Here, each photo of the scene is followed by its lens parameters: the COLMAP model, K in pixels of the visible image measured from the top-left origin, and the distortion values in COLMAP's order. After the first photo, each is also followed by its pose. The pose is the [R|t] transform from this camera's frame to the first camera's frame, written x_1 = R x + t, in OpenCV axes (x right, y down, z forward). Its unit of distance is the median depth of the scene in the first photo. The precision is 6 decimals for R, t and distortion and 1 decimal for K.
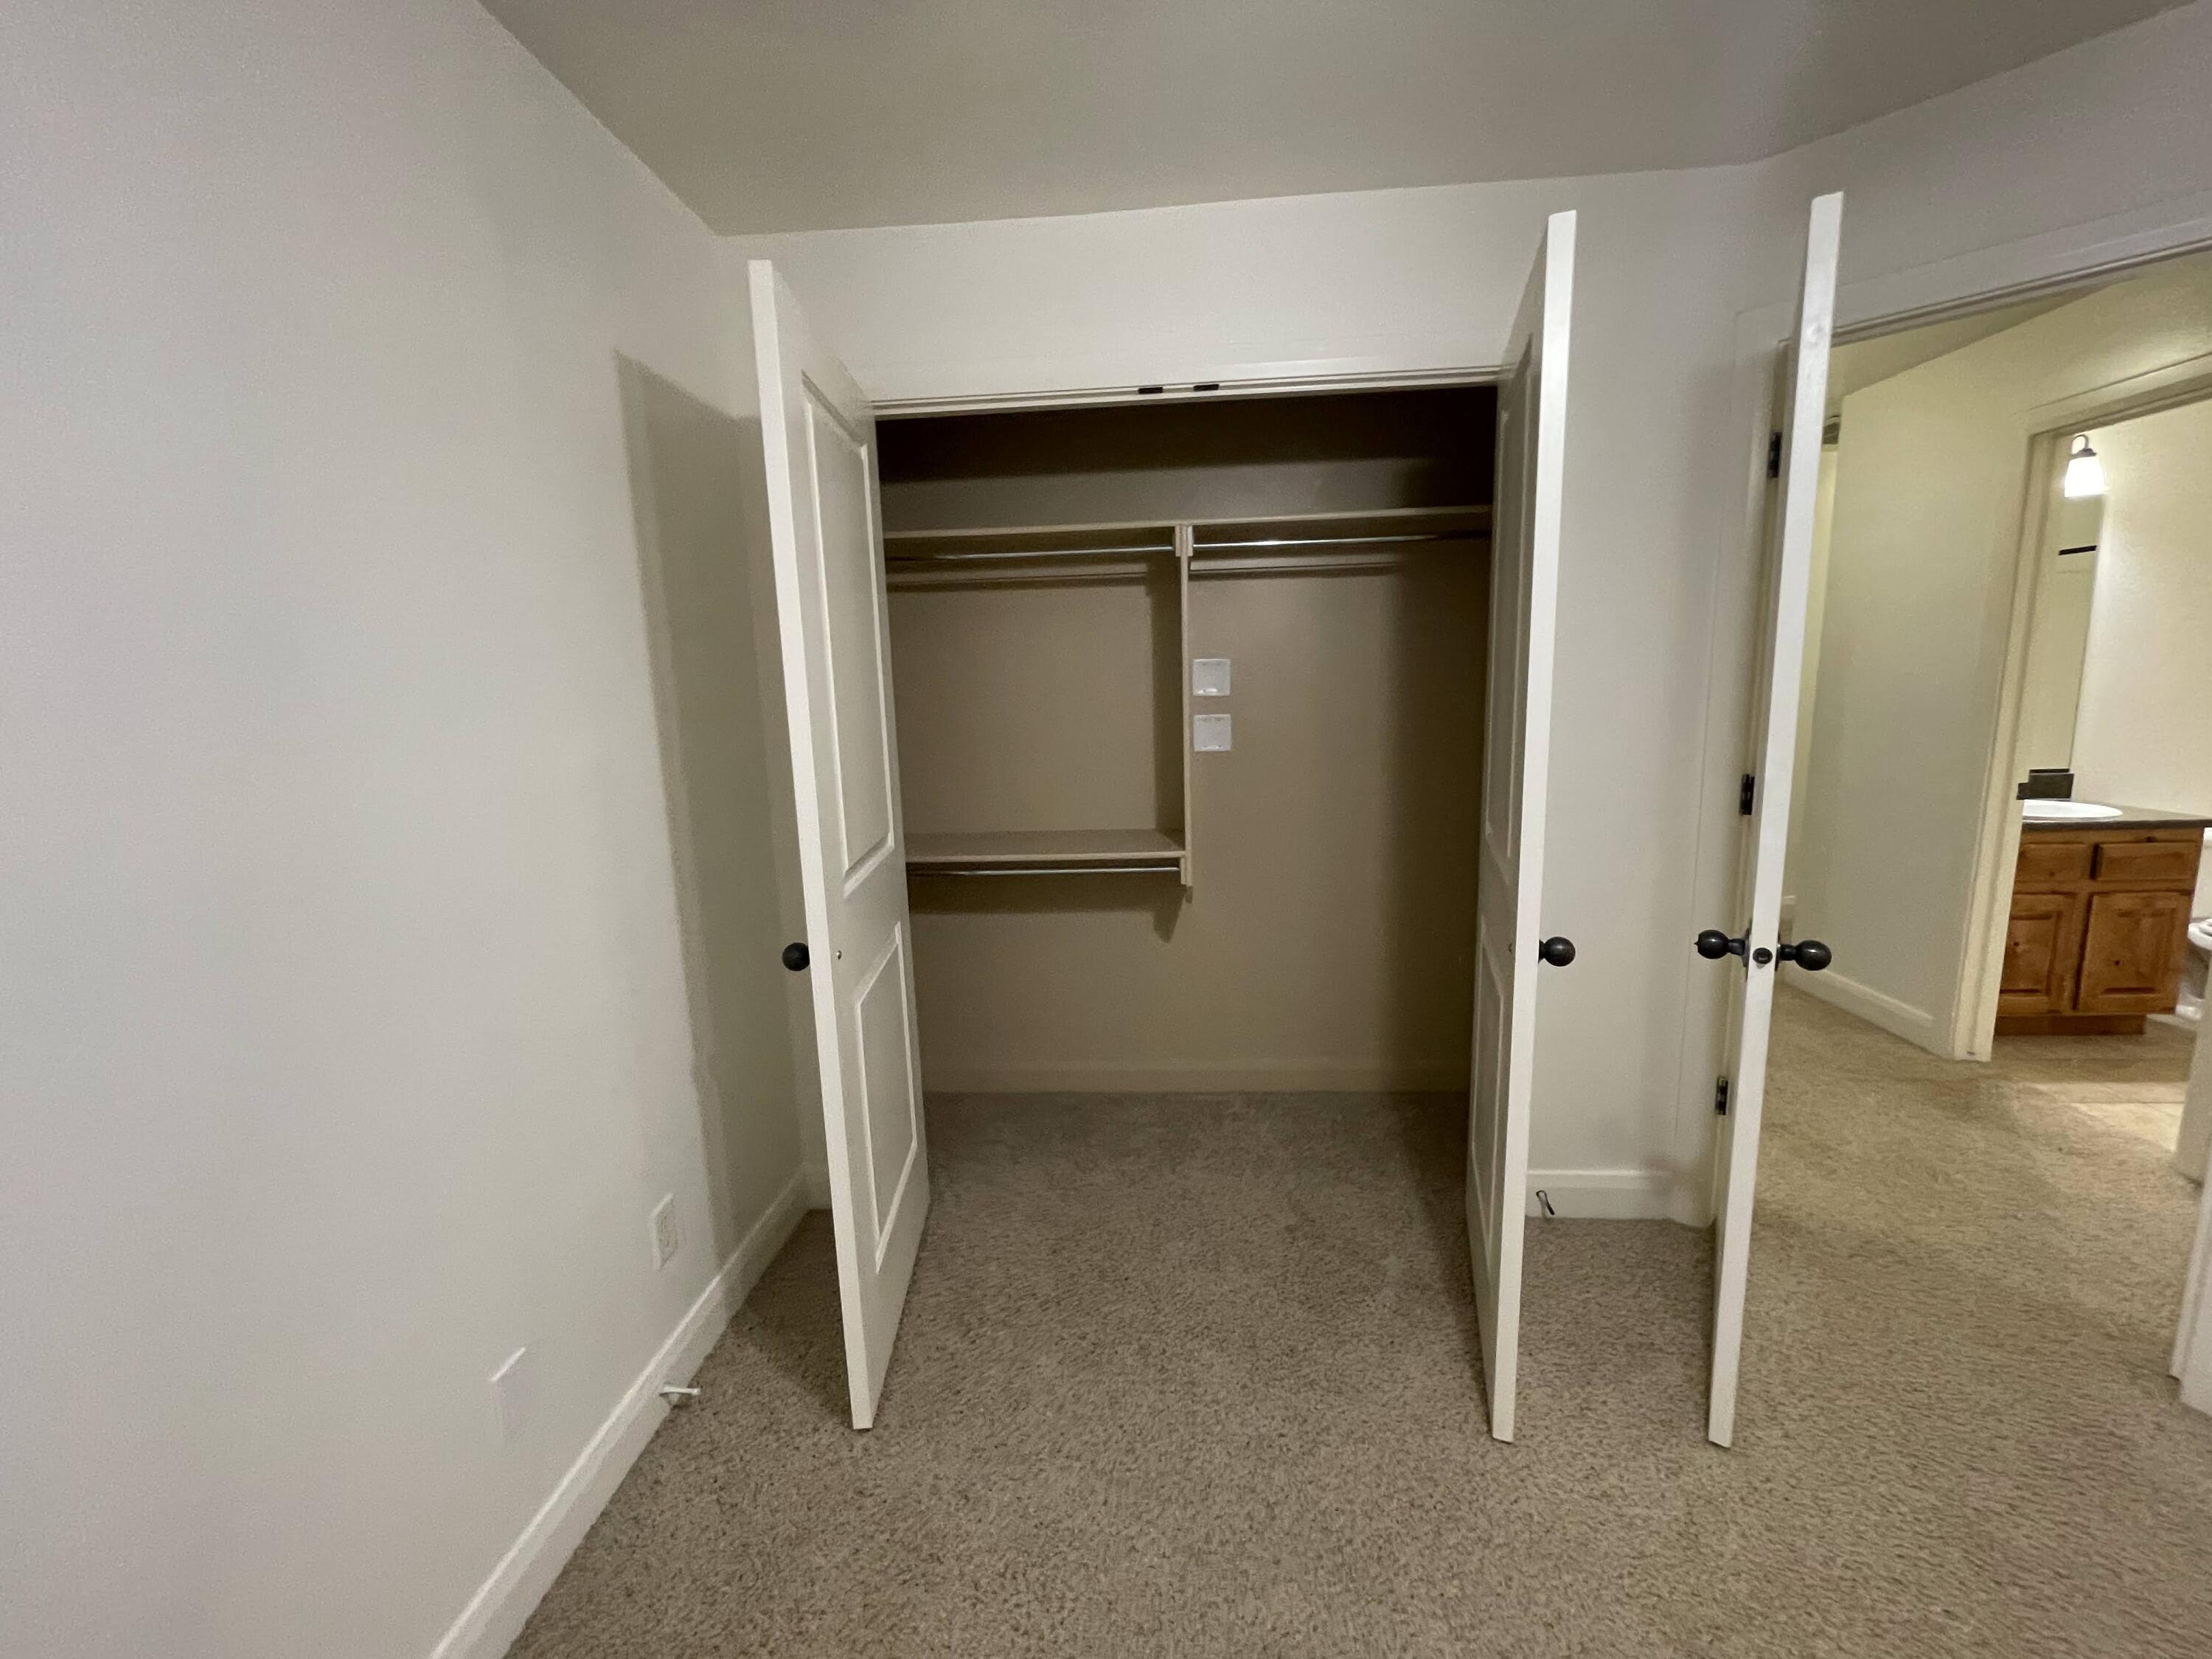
lens RADIAL K [[901.6, 0, 1115.6], [0, 901.6, 824.7], [0, 0, 1]] dist [-0.000361, -0.000399]
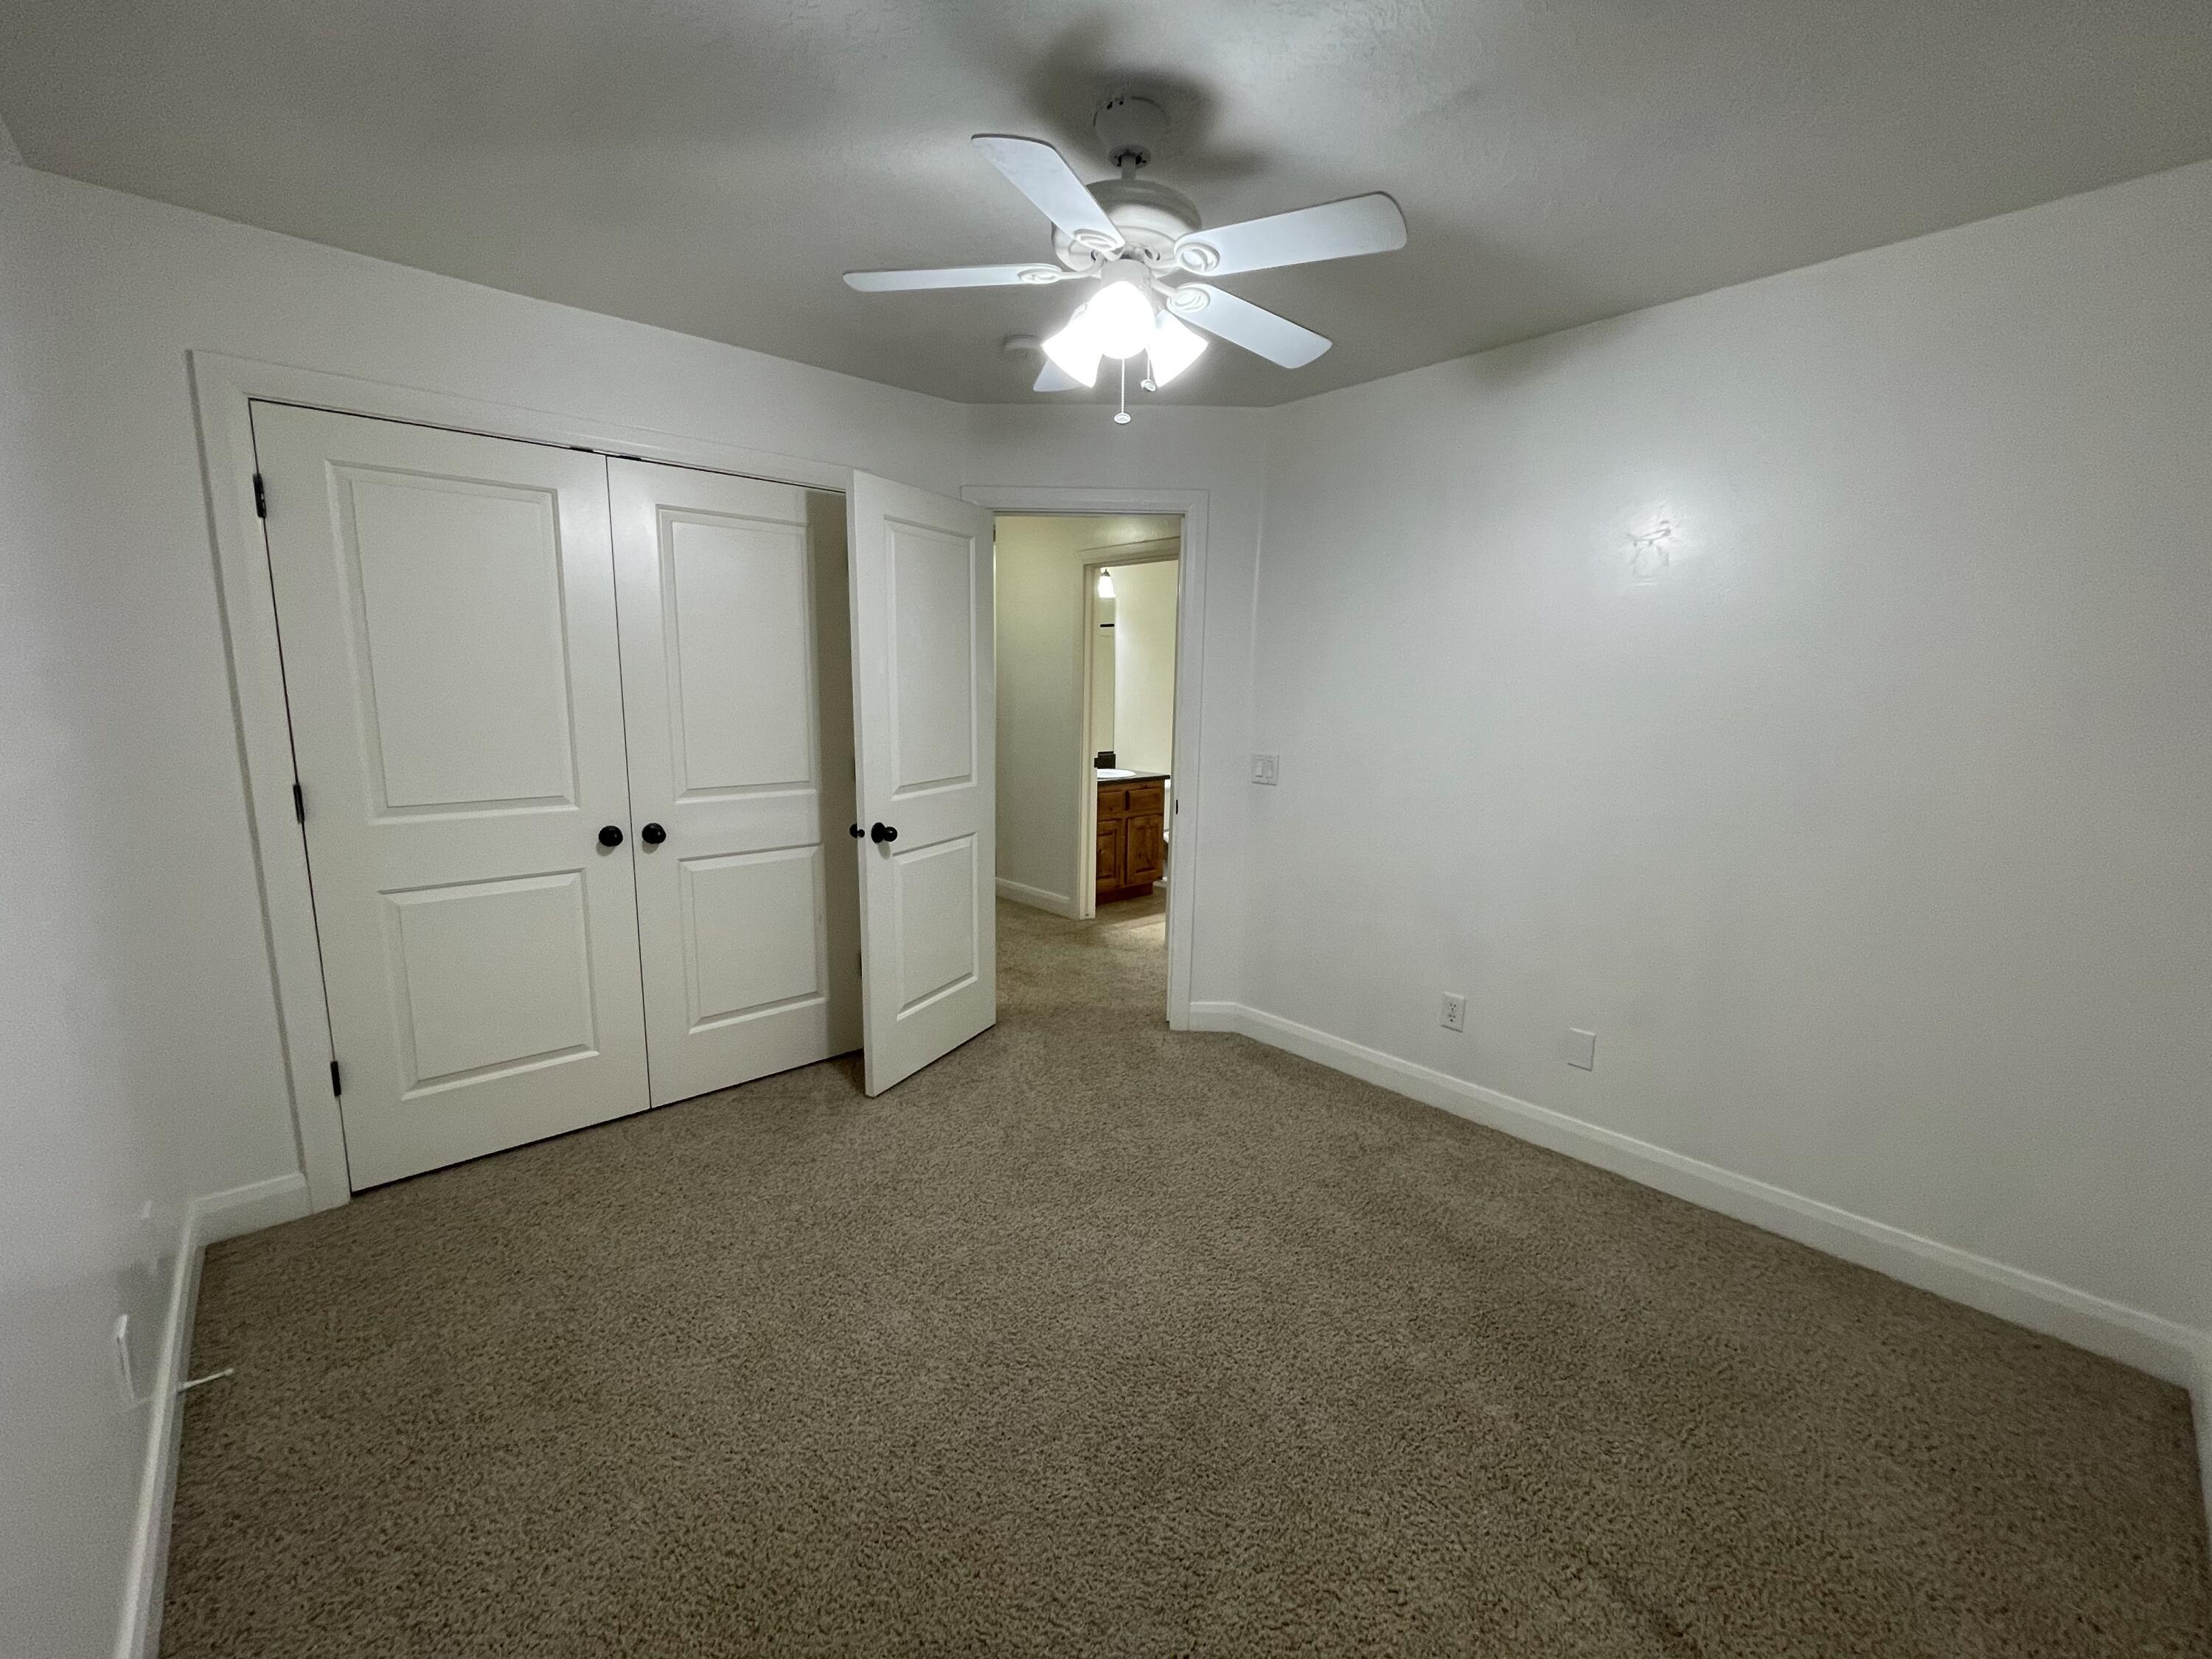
lens RADIAL K [[901.6, 0, 1115.6], [0, 901.6, 824.7], [0, 0, 1]] dist [-0.000361, -0.000399]
pose [[0.686086, -0.074223, 0.723724, -0.261165], [0.077812, 0.996562, 0.028438, 0.036198], [-0.723347, 0.036804, 0.689503, -0.247828]]
